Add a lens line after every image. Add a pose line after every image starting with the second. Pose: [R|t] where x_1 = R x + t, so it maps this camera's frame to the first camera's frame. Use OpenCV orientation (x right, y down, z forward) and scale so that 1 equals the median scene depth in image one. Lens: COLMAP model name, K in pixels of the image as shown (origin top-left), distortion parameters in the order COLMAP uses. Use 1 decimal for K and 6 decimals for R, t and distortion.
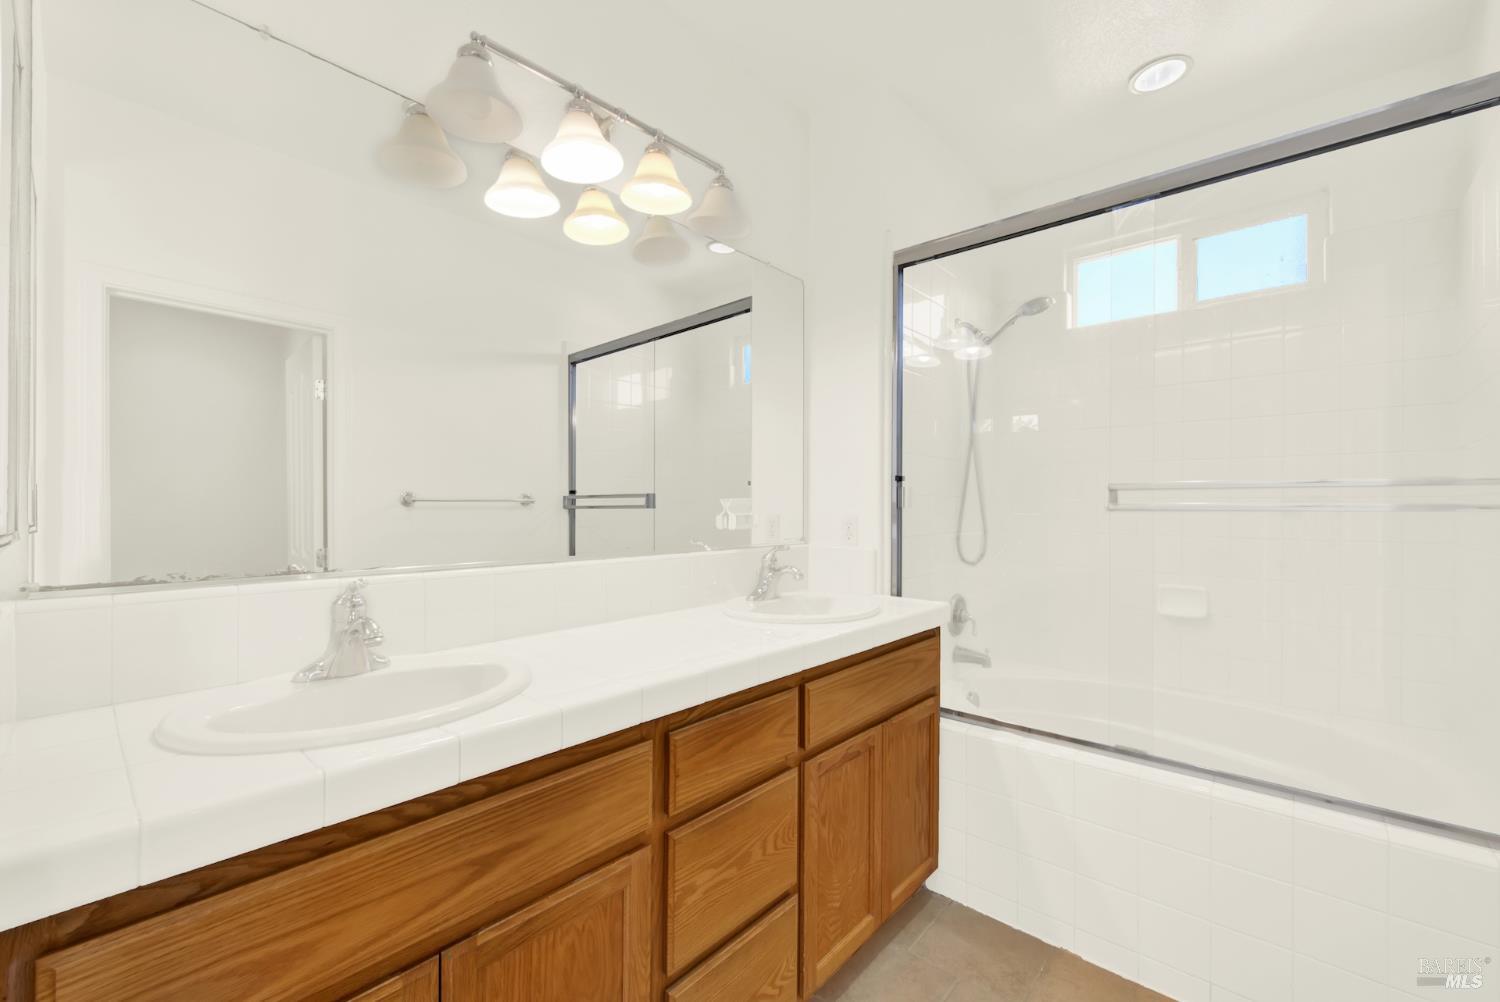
lens RADIAL K [[610.3, 0, 750.6], [0, 610.3, 504.1], [0, 0, 1]] dist [0.002962, -0.002714]
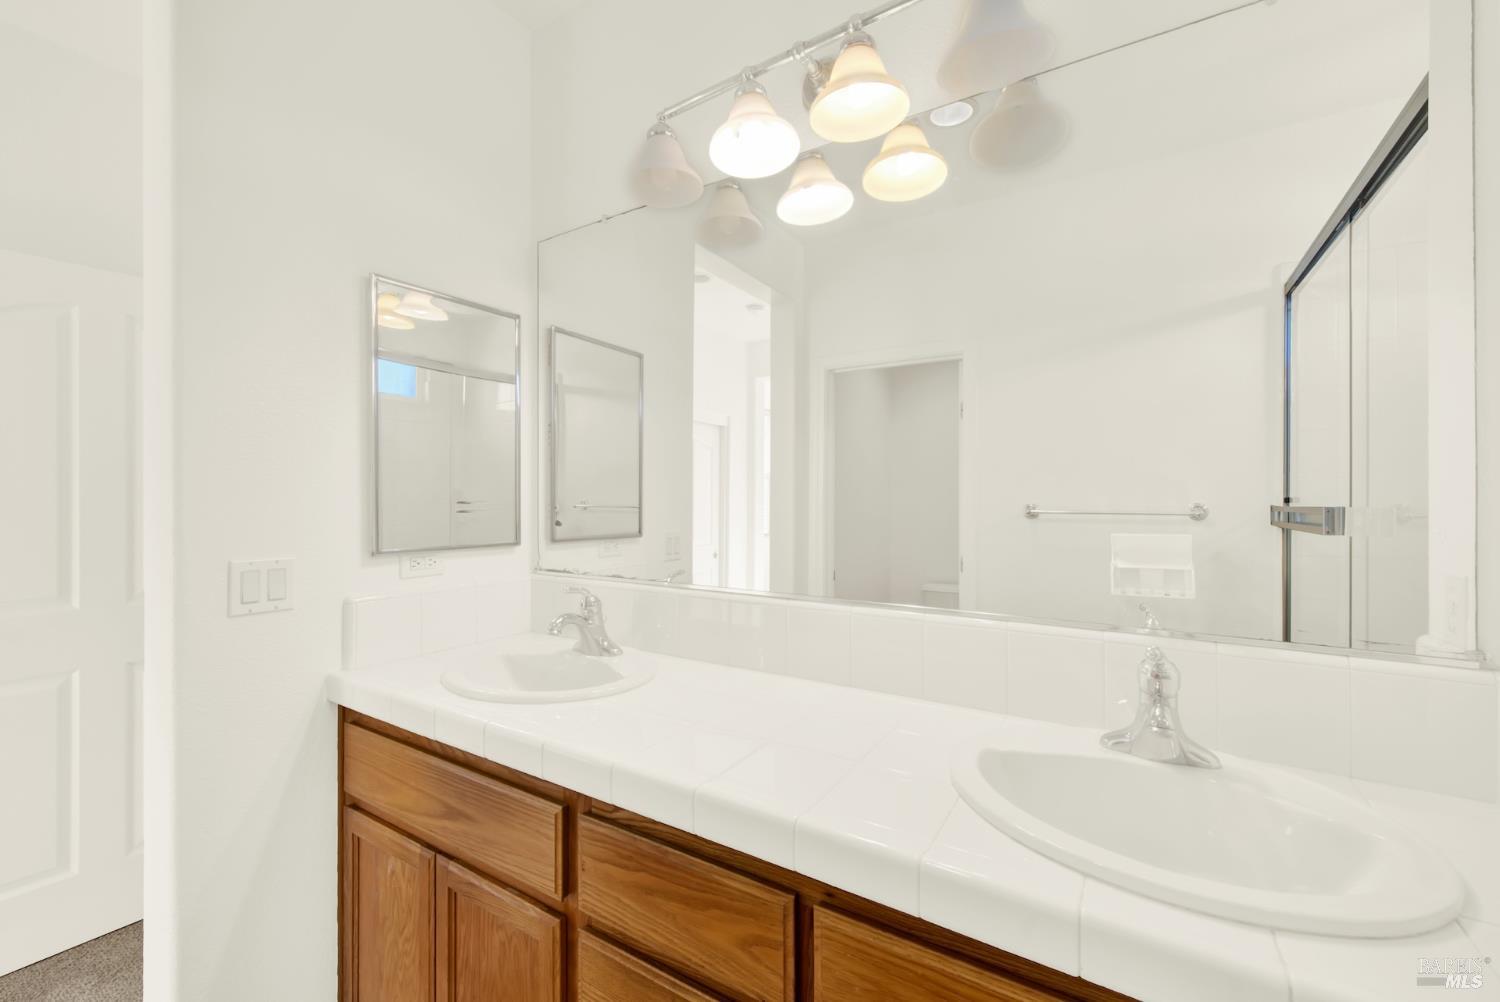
lens RADIAL K [[610.3, 0, 751.0], [0, 610.3, 497.9], [0, 0, 1]] dist [0.002962, -0.002714]
pose [[0.167353, -0.007052, -0.985872, 0.673522], [0.006280, 0.999962, -0.006086, -0.058906], [0.985877, -0.005173, 0.167391, 0.961844]]
